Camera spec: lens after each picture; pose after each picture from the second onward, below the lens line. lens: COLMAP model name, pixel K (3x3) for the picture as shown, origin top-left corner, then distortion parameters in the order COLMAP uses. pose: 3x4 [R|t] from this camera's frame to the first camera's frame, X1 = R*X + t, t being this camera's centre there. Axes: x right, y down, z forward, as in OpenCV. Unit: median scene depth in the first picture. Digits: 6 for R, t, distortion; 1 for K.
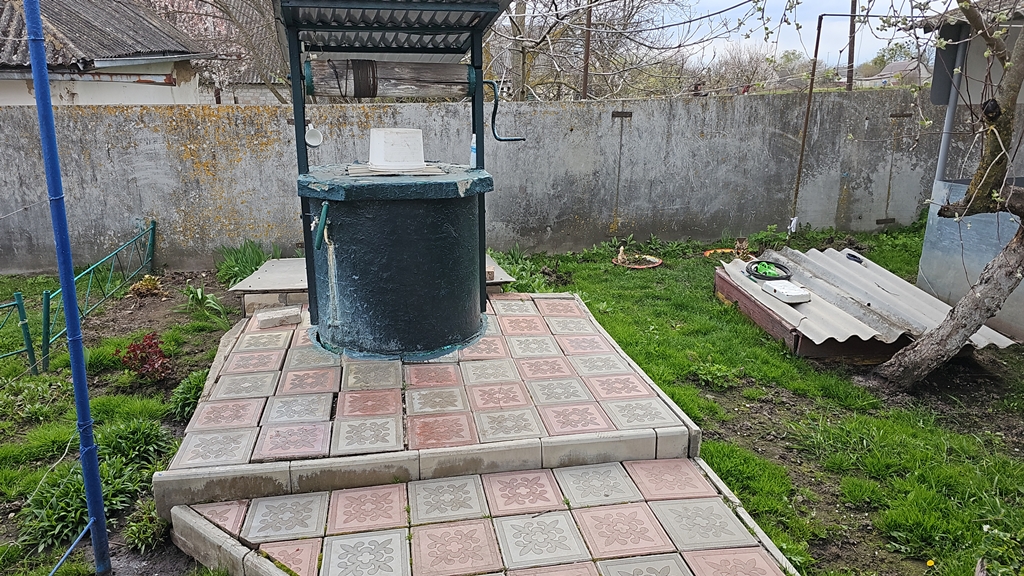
lens RADIAL K [[698.6, 0, 509.6], [0, 698.6, 285.8], [0, 0, 1]] dist [0.057220, -0.041015]
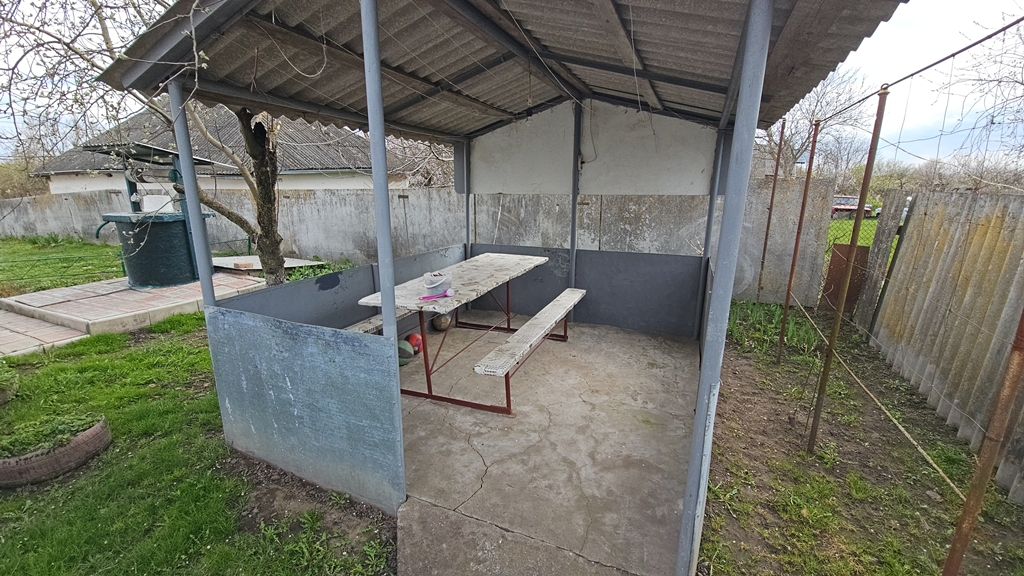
lens RADIAL K [[412.6, 0, 510.1], [0, 412.6, 287.6], [0, 0, 1]] dist [-0.001262, -0.001177]
pose [[0.831005, 0.137299, -0.539054, 0.955851], [-0.159047, 0.987251, 0.006270, -0.060823], [0.533043, 0.080525, 0.842248, 0.259427]]
